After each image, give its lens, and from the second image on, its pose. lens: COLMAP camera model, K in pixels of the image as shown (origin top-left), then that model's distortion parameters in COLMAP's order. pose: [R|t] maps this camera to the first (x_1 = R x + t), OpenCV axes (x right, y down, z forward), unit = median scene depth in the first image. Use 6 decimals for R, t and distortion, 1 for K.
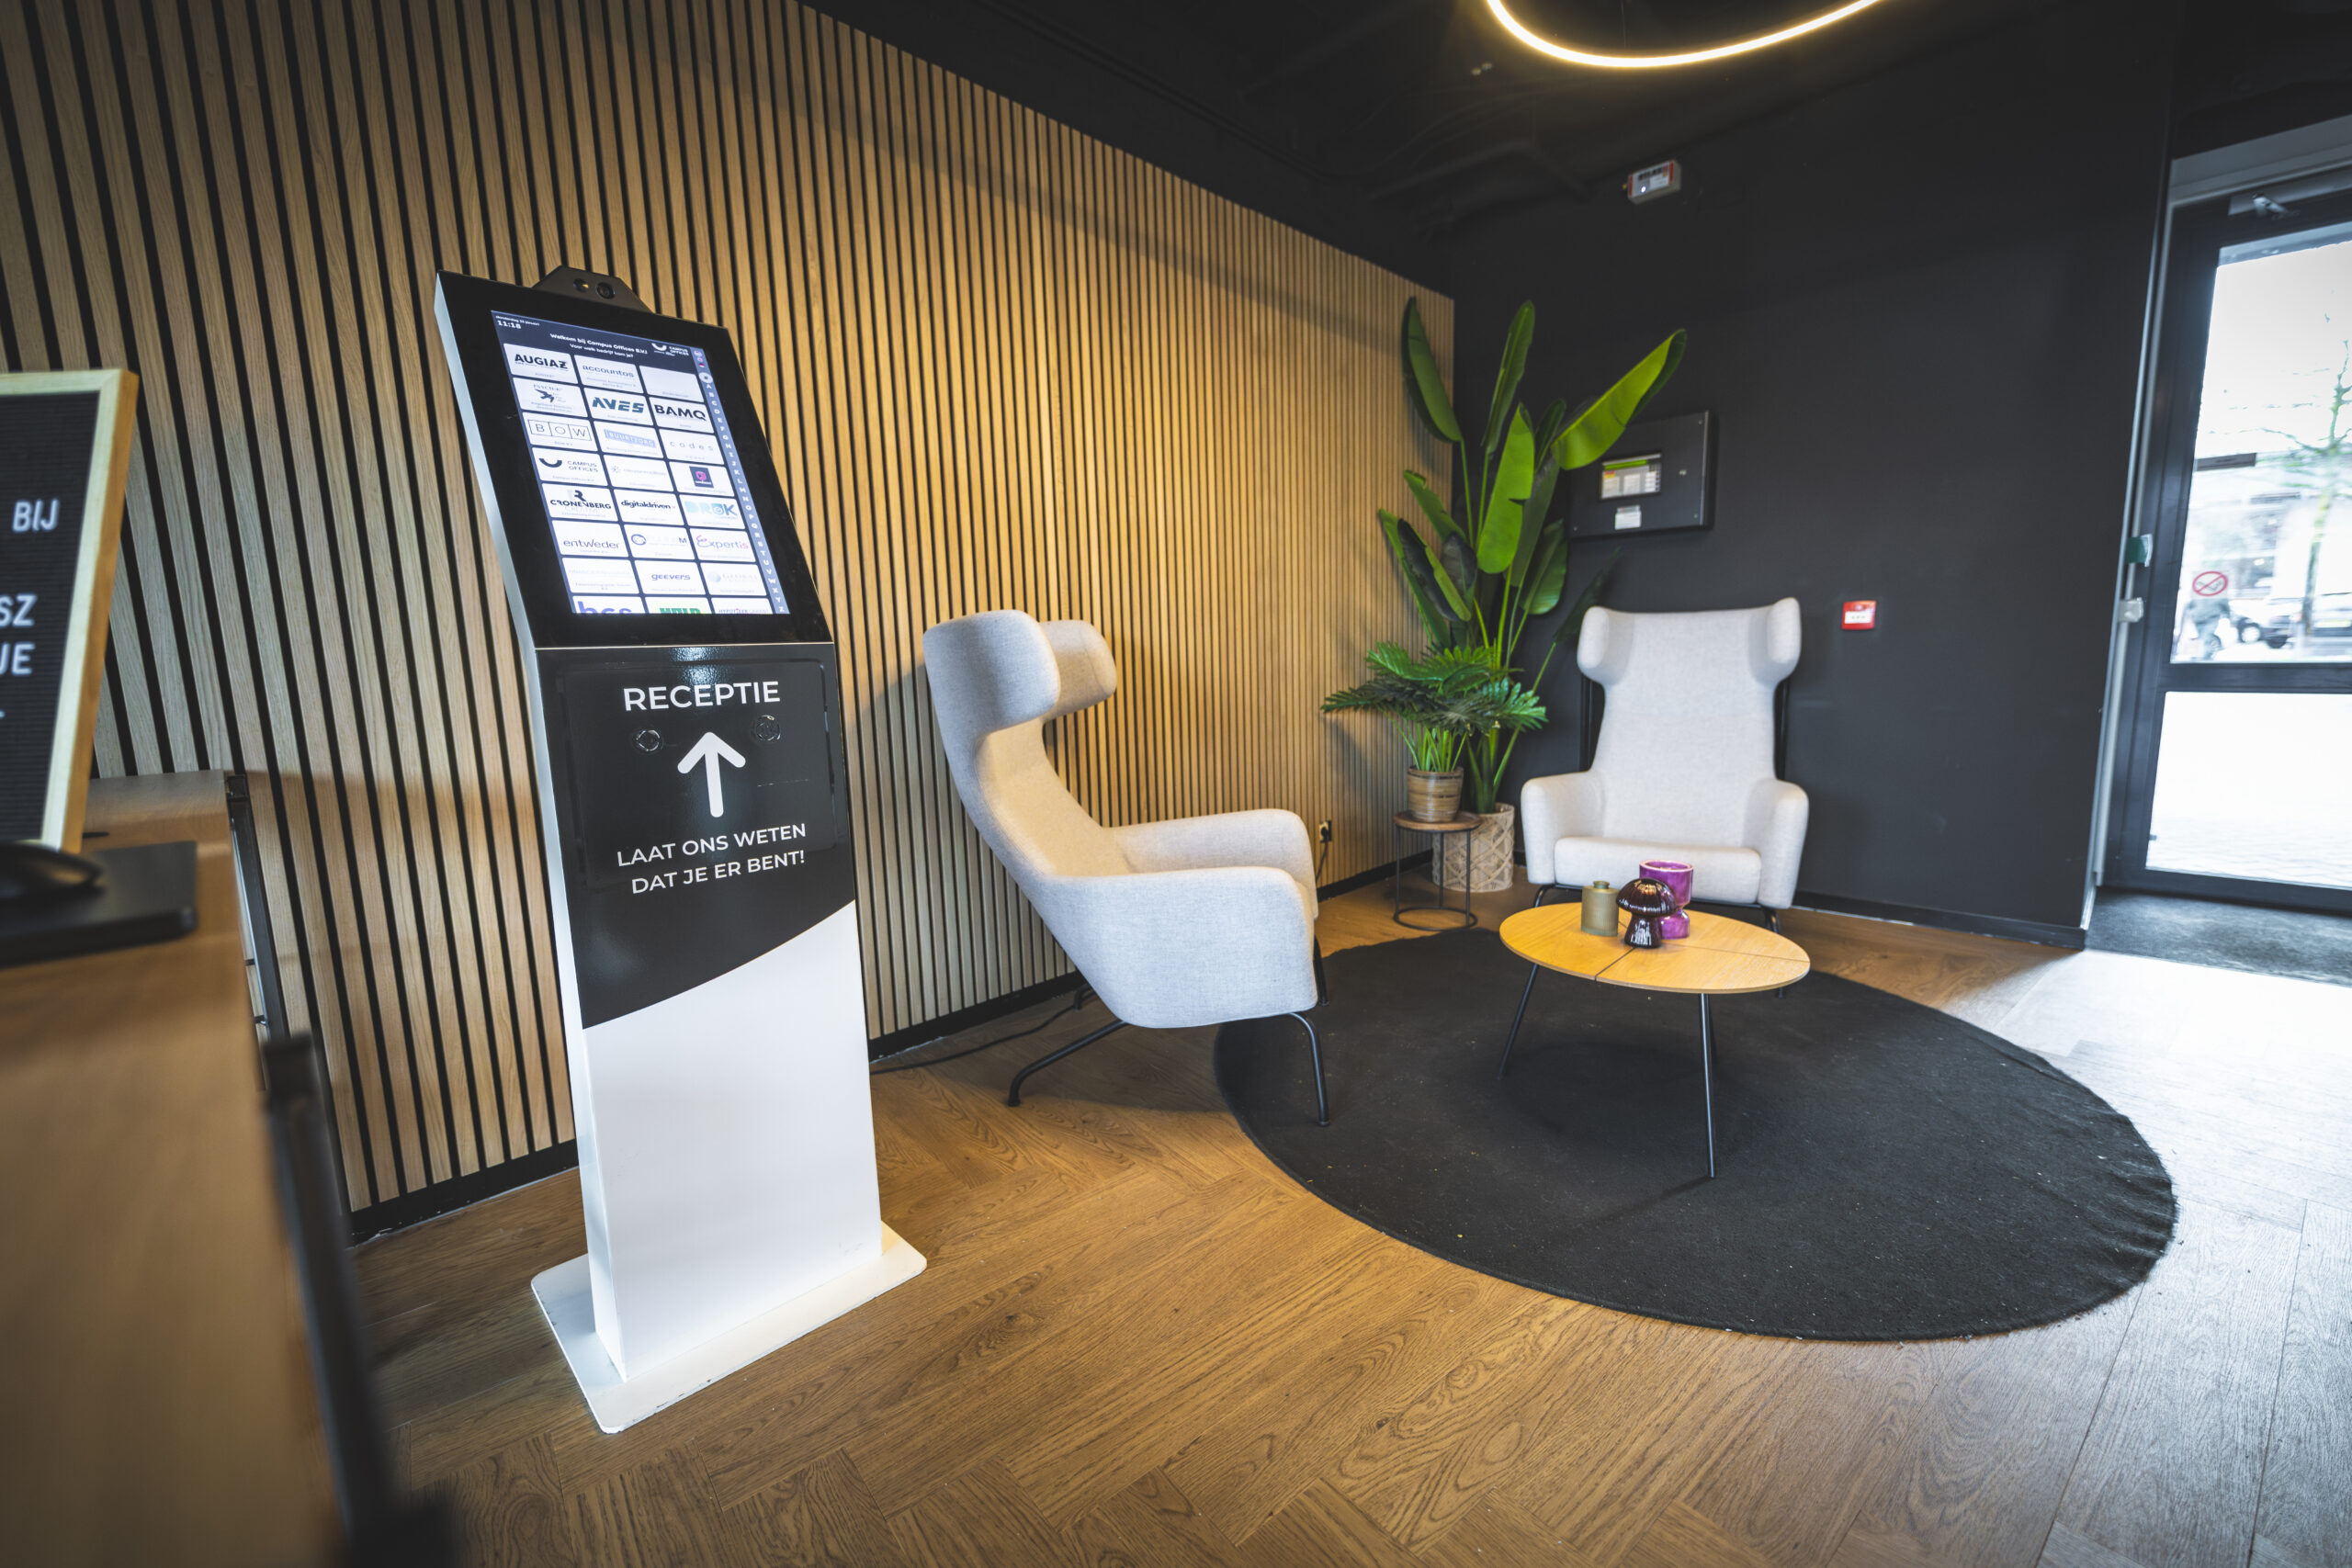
lens RADIAL K [[960.9, 0, 1222.8], [0, 960.9, 792.9], [0, 0, 1]] dist [0.001609, 0.000141]
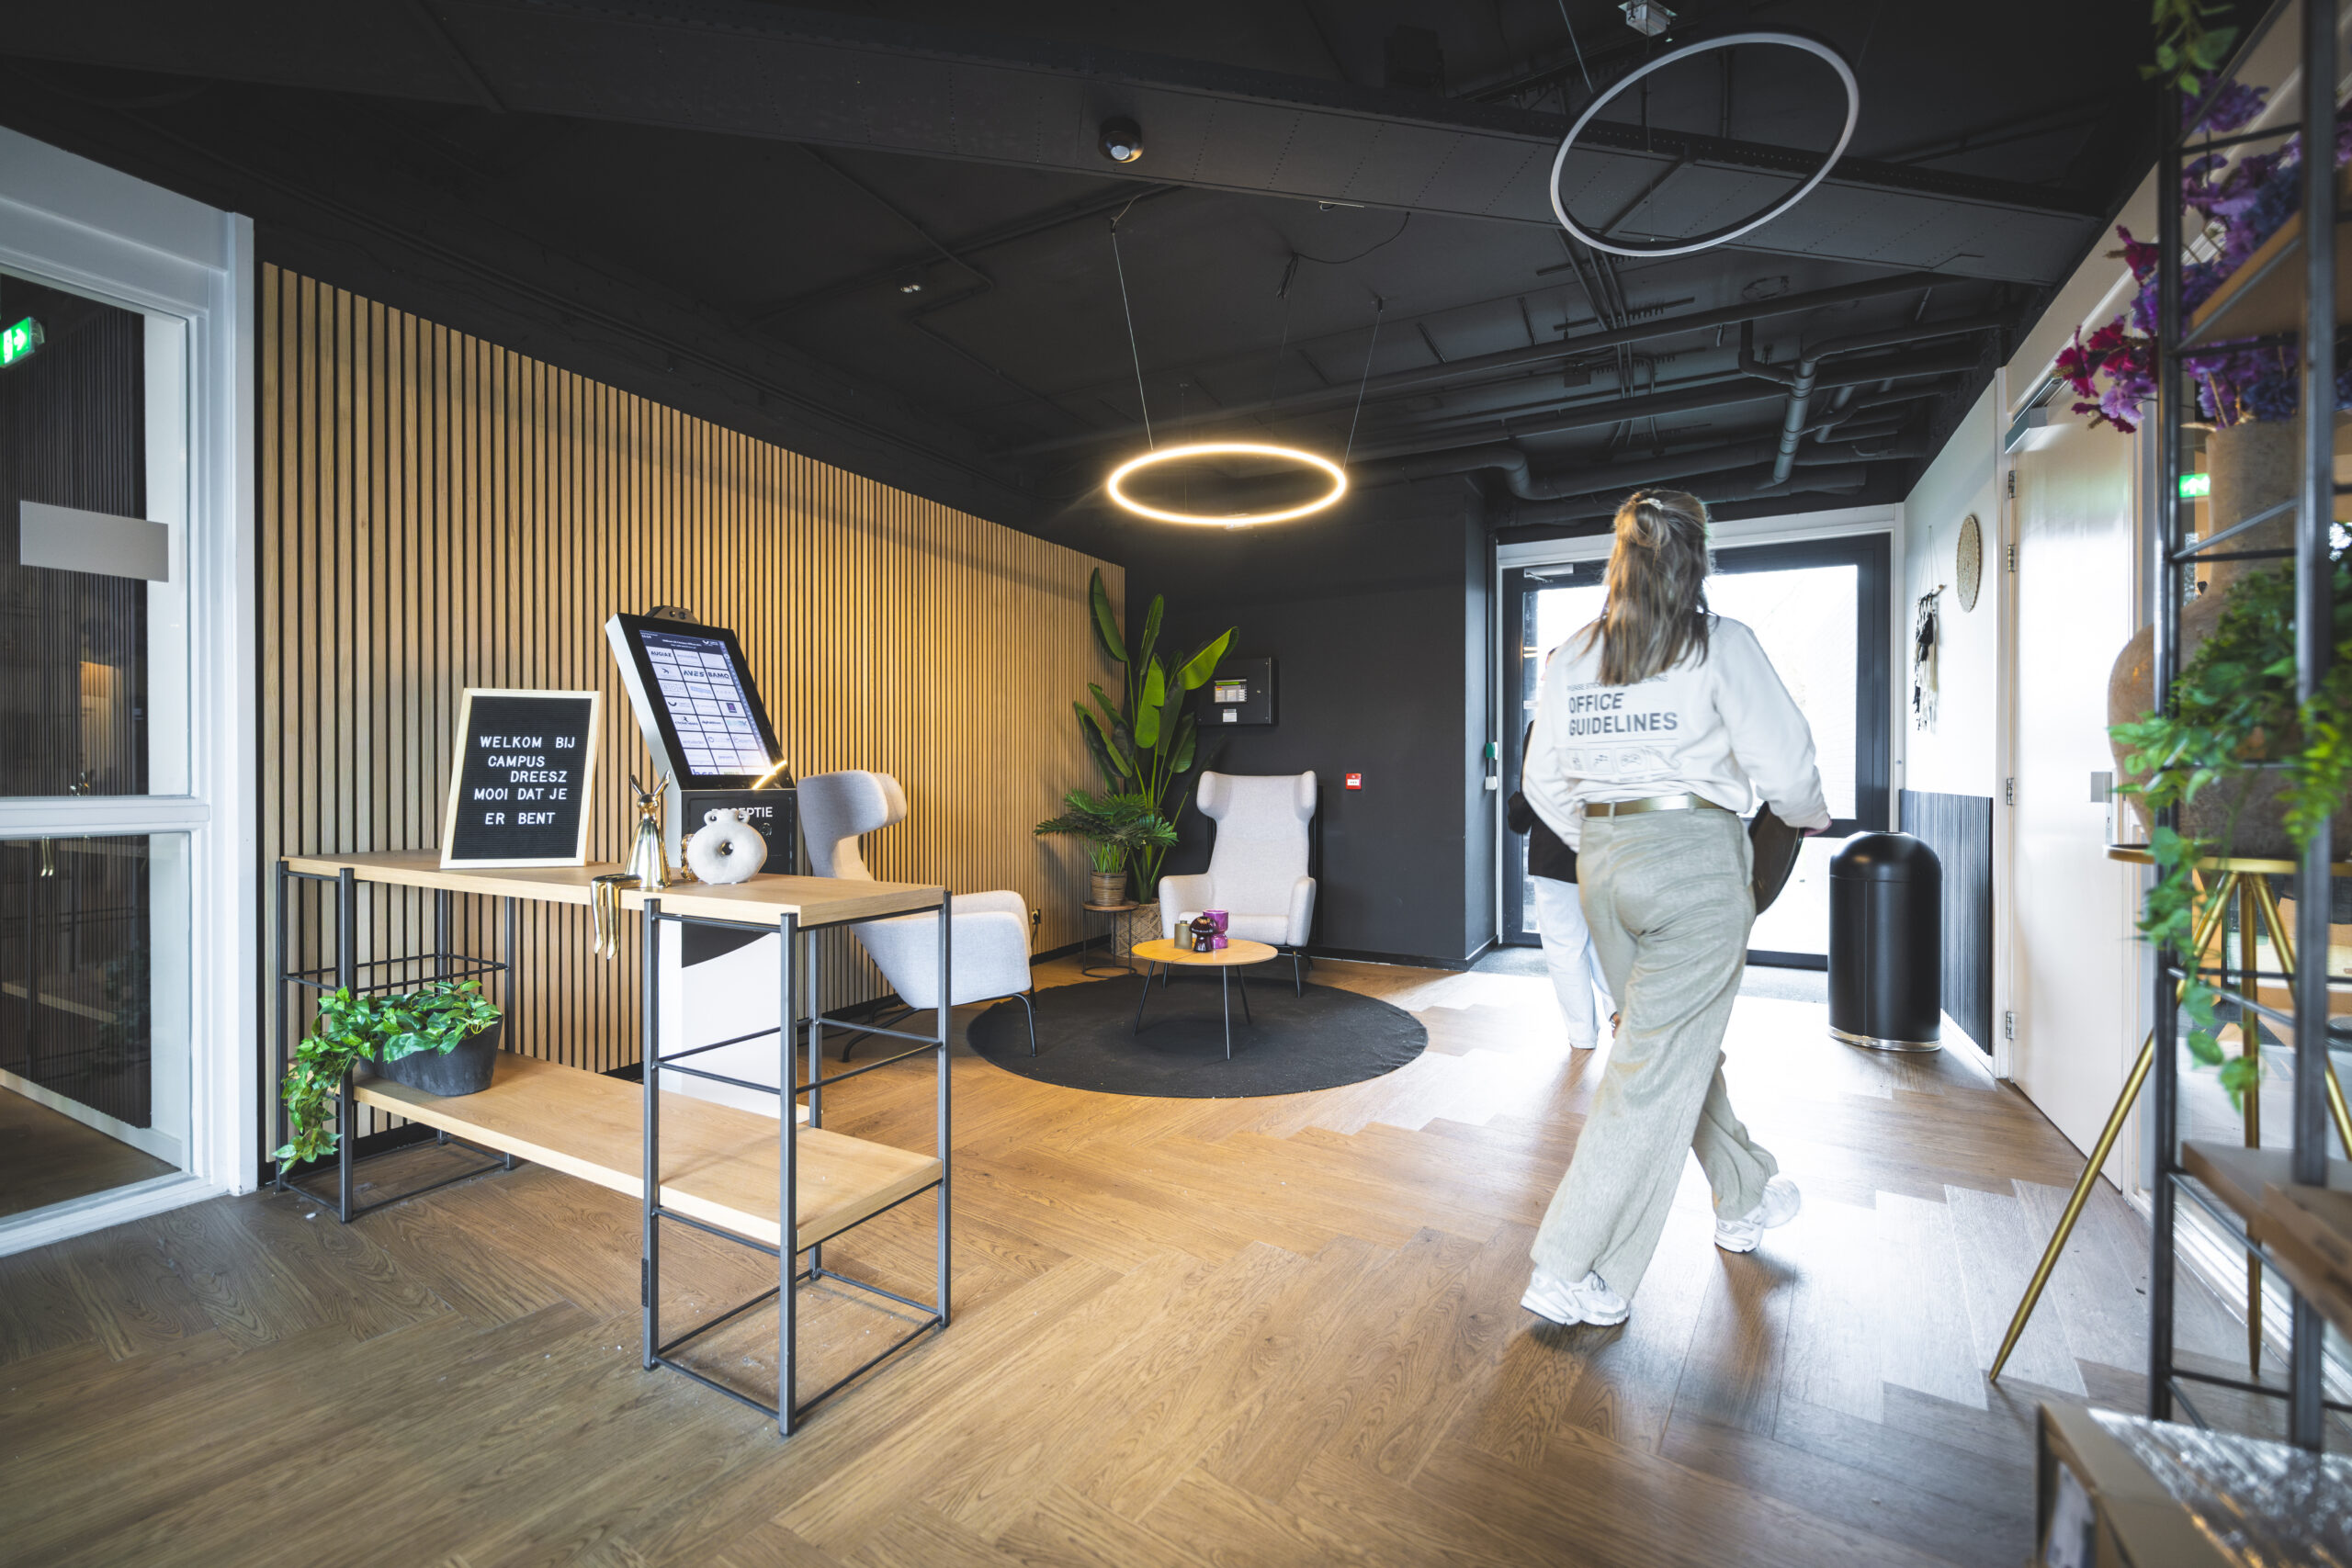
lens RADIAL K [[960.9, 0, 1222.8], [0, 960.9, 792.9], [0, 0, 1]] dist [0.001609, 0.000141]
pose [[0.956187, 0.024103, 0.291764, -0.062060], [0.017374, 0.990176, -0.138740, 0.073160], [-0.292242, 0.137730, 0.946375, -0.577320]]
